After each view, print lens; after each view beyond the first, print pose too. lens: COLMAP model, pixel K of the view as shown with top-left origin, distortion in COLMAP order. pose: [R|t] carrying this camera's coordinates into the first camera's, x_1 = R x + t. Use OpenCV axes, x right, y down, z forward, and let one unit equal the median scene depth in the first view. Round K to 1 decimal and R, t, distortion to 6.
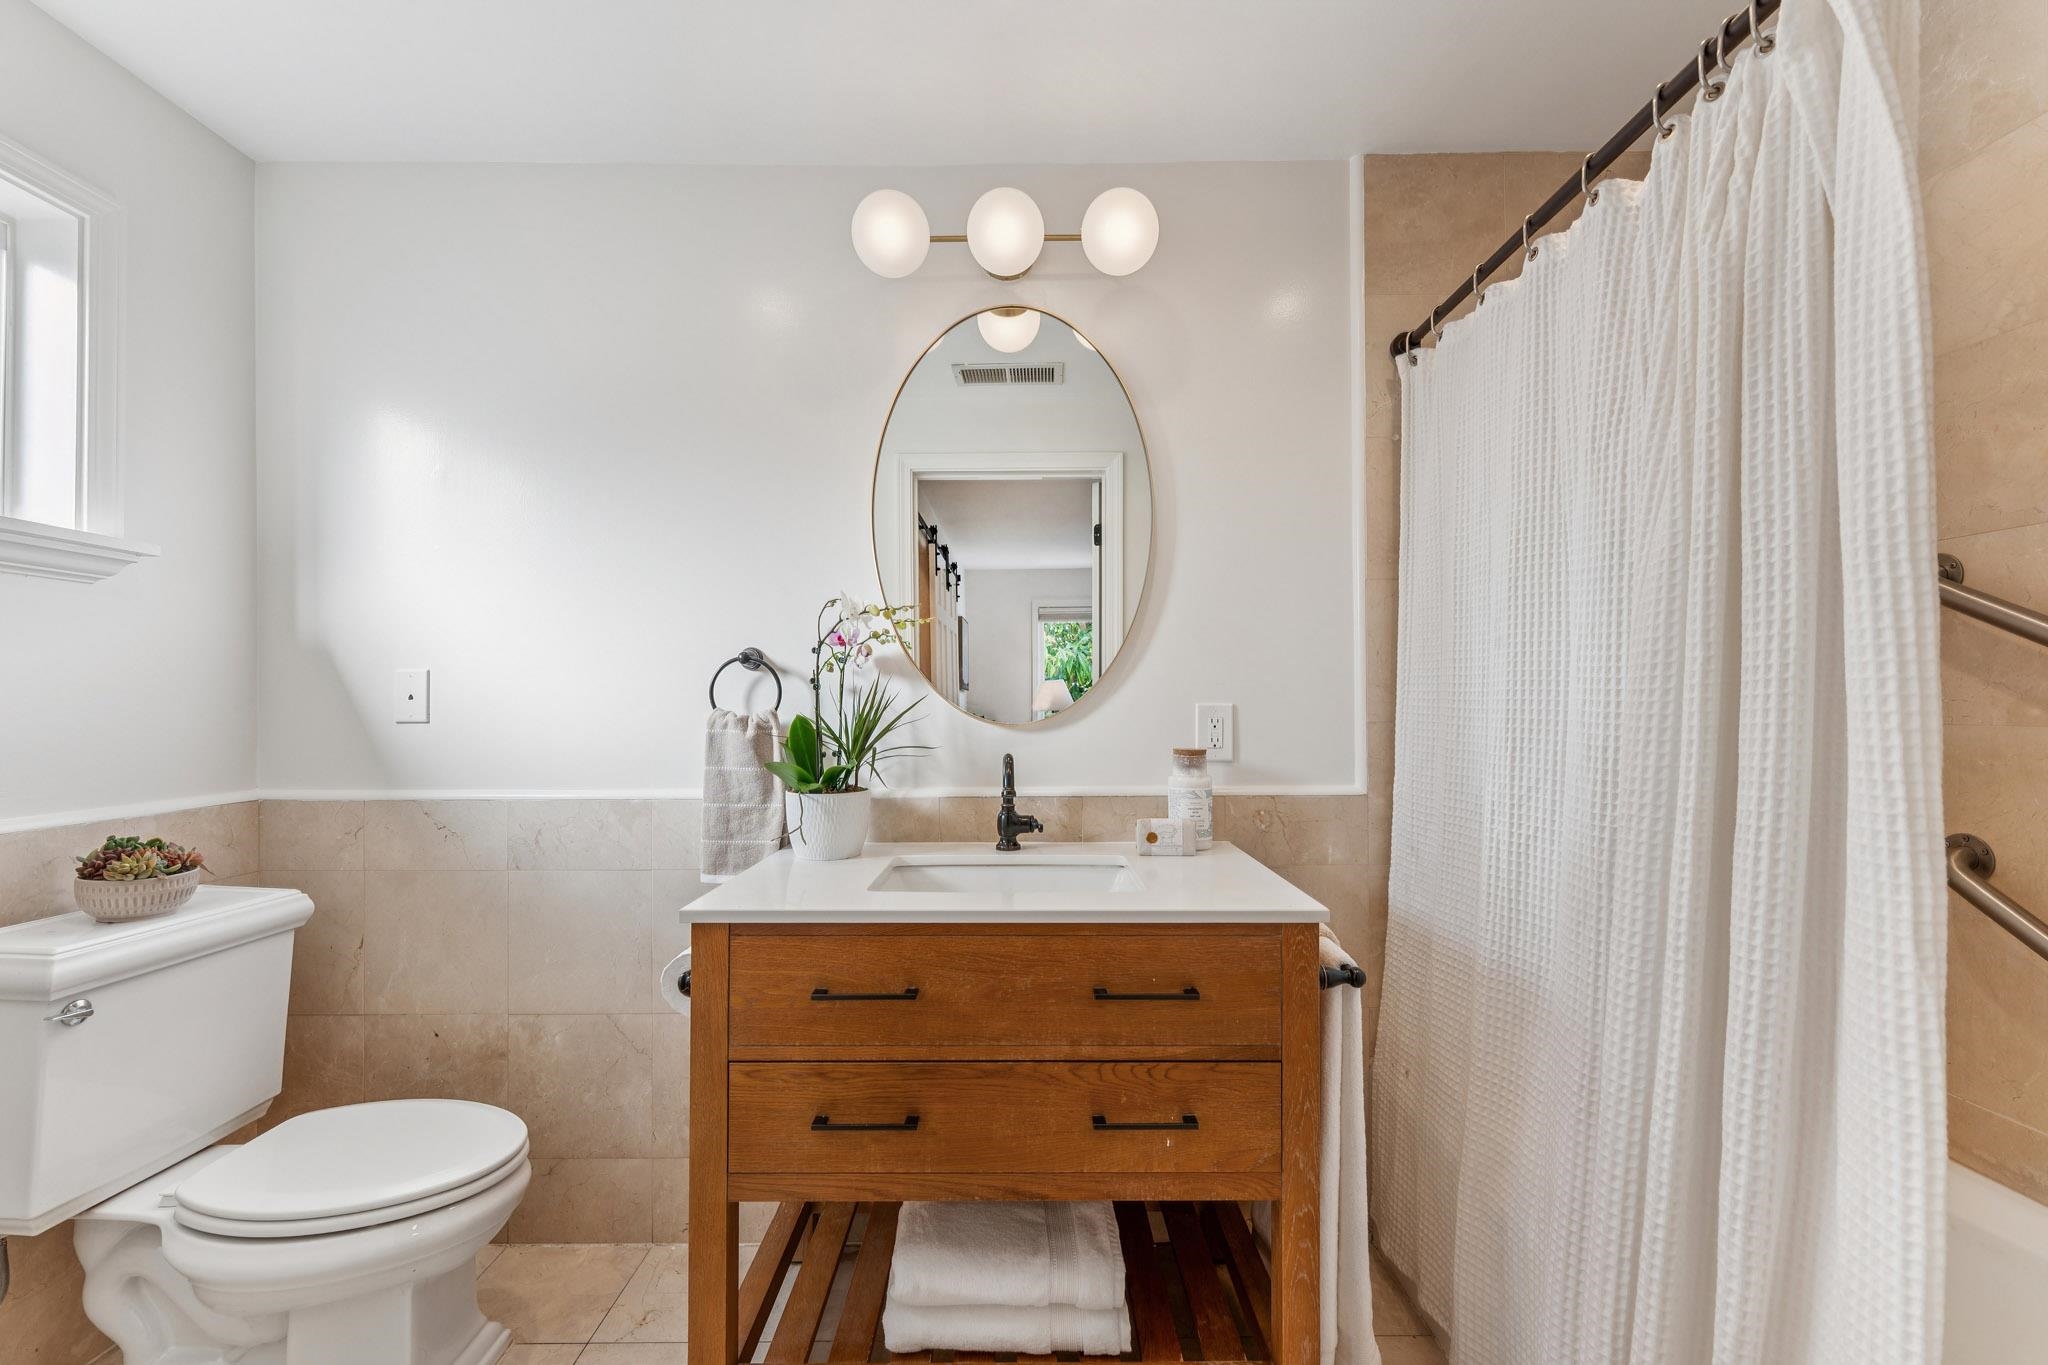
lens RADIAL K [[814.9, 0, 1041.3], [0, 814.9, 687.6], [0, 0, 1]] dist [-0.000716, -0.000831]
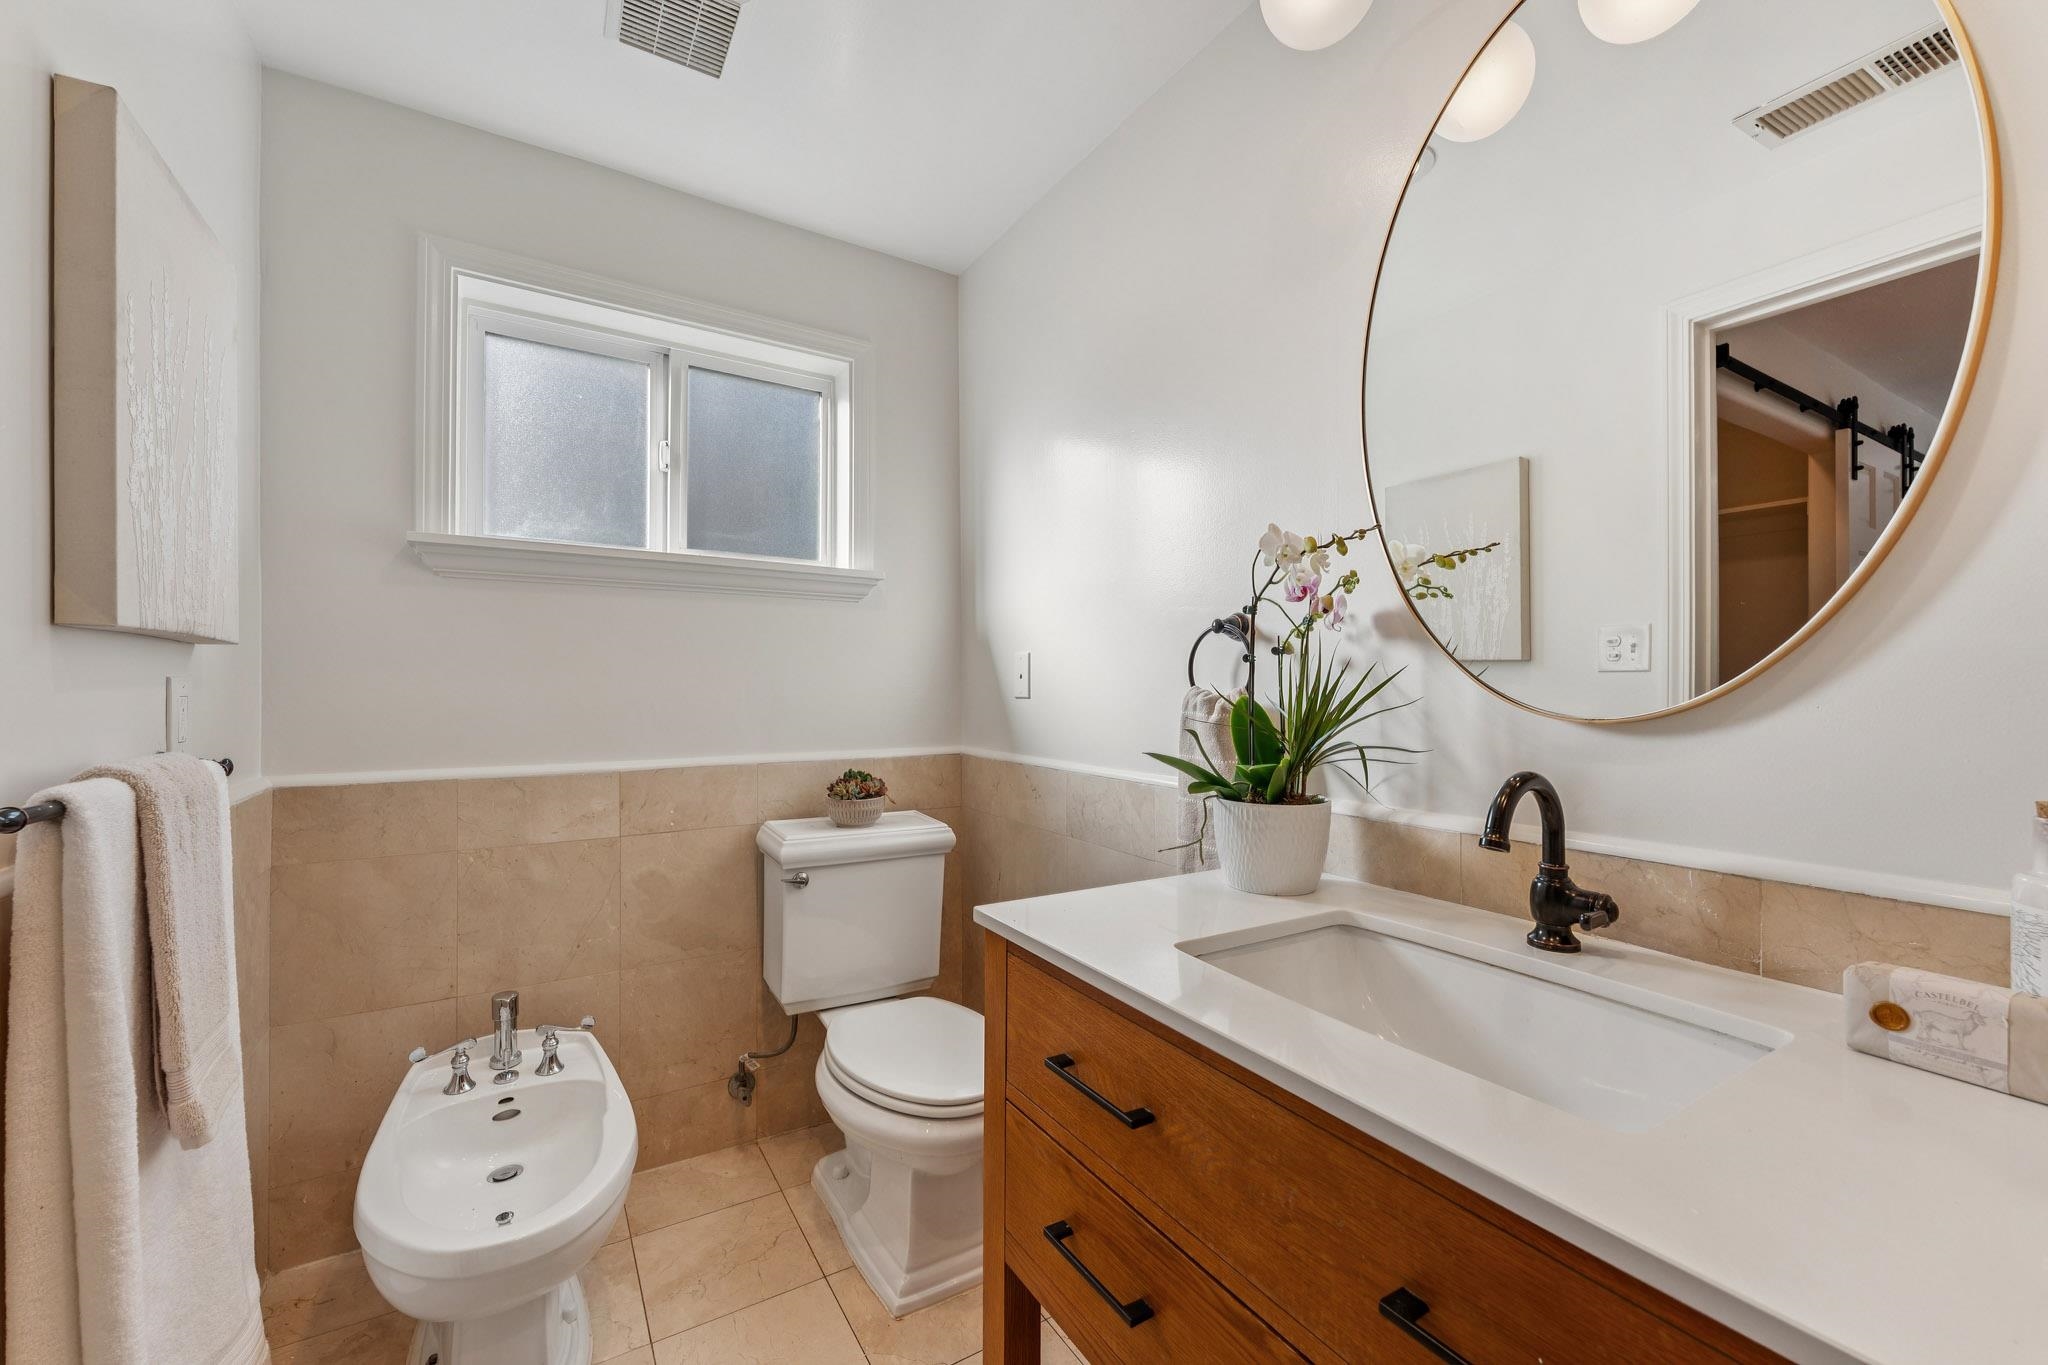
lens RADIAL K [[814.9, 0, 1008.0], [0, 814.9, 683.7], [0, 0, 1]] dist [-0.000716, -0.000831]
pose [[0.499631, 0.001050, -0.866237, 0.252926], [0.011402, 0.999905, 0.007788, 0.013831], [0.866163, -0.013768, 0.499572, 0.415316]]
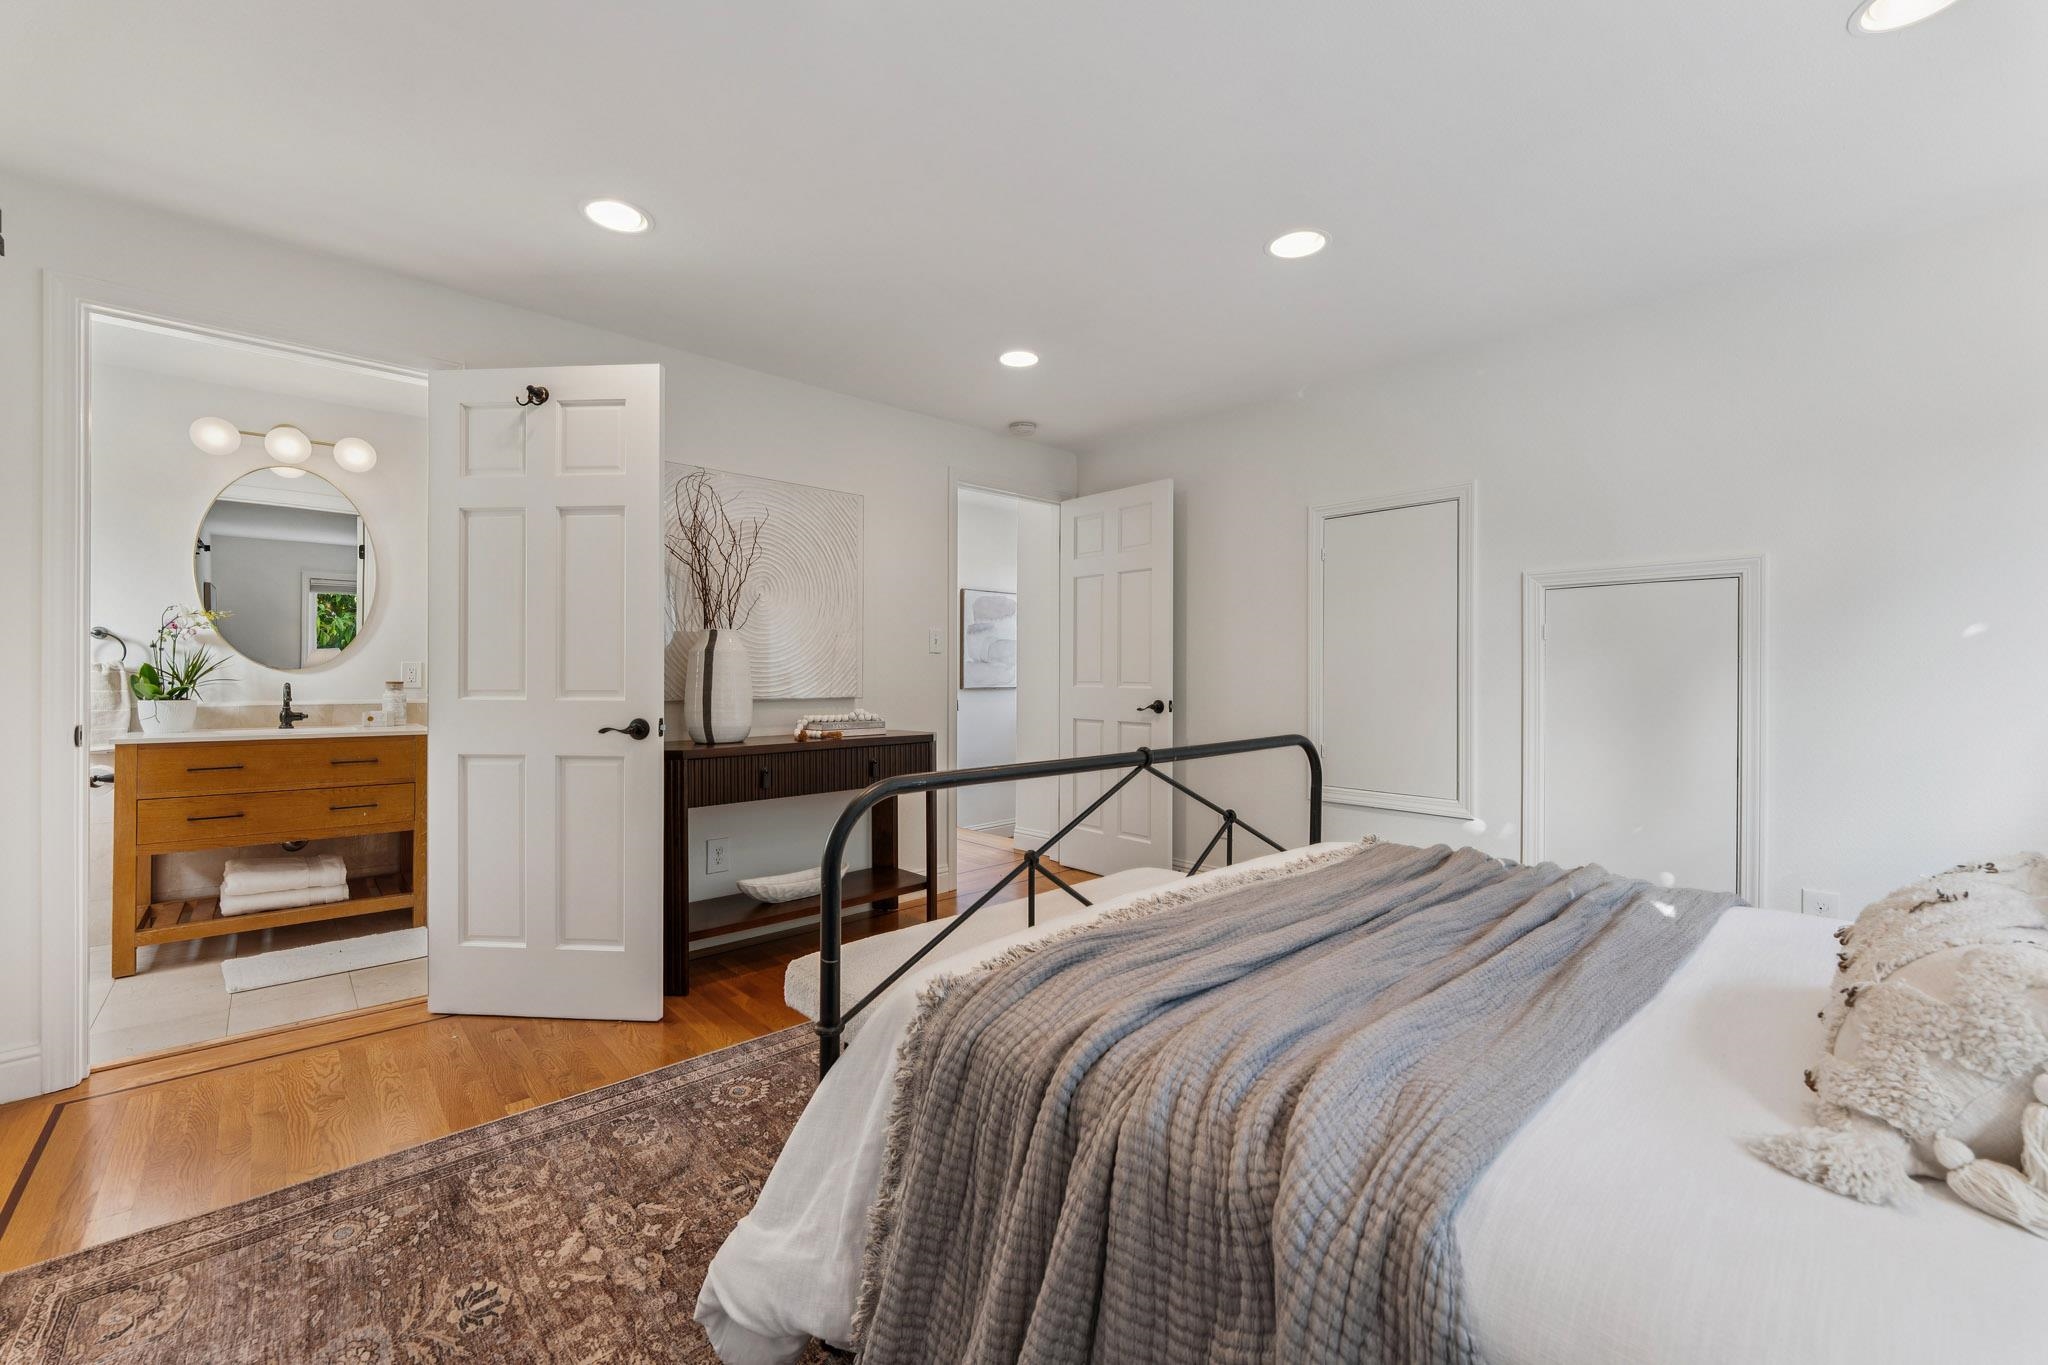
lens RADIAL K [[814.9, 0, 1027.5], [0, 814.9, 678.0], [0, 0, 1]] dist [-0.000716, -0.000831]
pose [[0.752411, 0.008196, 0.658643, 0.014902], [-0.019828, 0.999751, 0.010210, 0.006922], [-0.658395, -0.020742, 0.752387, -1.883017]]
